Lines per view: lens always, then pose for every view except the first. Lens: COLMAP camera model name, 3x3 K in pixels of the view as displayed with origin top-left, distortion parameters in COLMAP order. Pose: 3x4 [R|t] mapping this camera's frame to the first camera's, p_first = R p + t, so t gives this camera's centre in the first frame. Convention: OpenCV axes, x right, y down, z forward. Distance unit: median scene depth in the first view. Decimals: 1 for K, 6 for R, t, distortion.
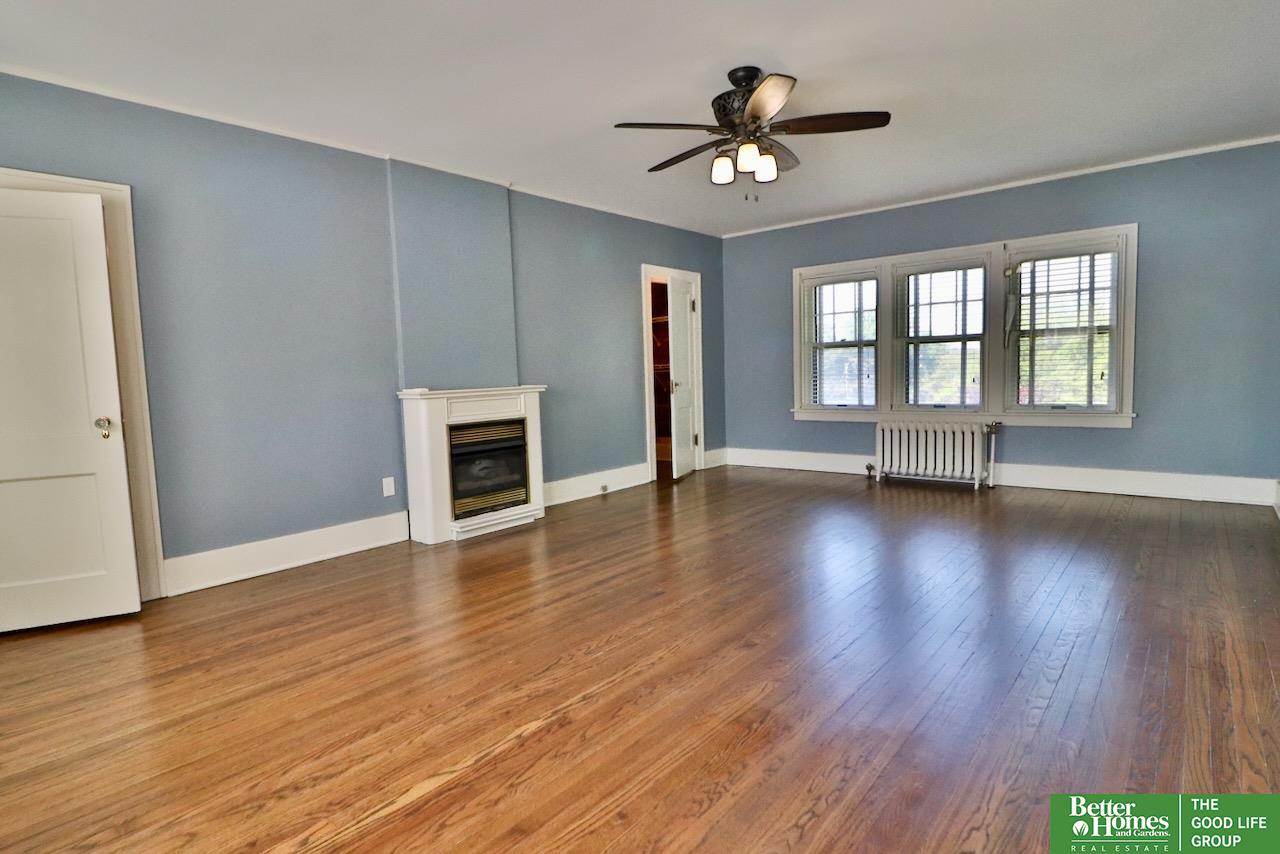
lens RADIAL K [[666.9, 0, 631.2], [0, 666.9, 425.1], [0, 0, 1]] dist [0.000189, -0.013295]
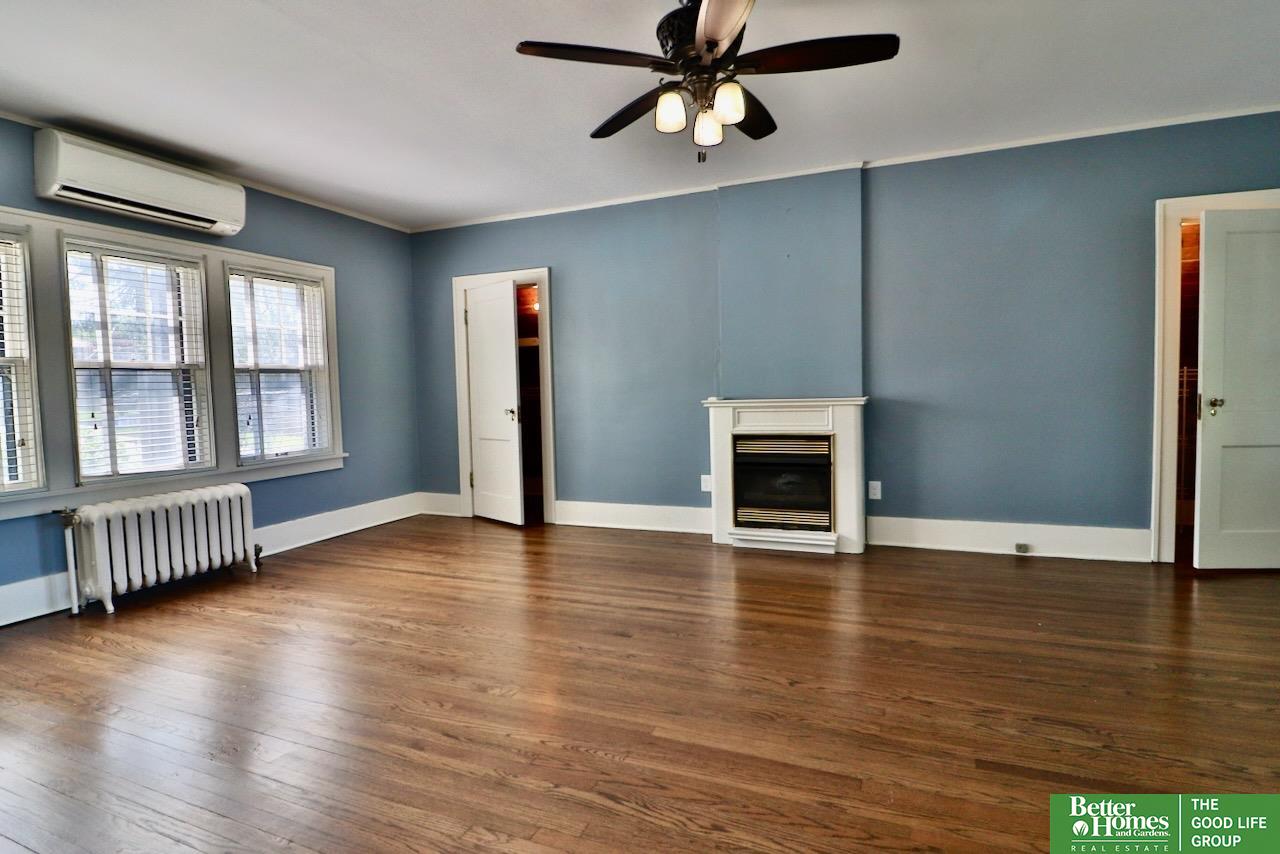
lens RADIAL K [[666.9, 0, 631.2], [0, 666.9, 425.1], [0, 0, 1]] dist [0.000189, -0.013295]
pose [[0.288434, 0.077720, -0.954340, 0.657546], [-0.062447, 0.996105, 0.062247, -0.066593], [0.955461, 0.041641, 0.292164, 0.539918]]
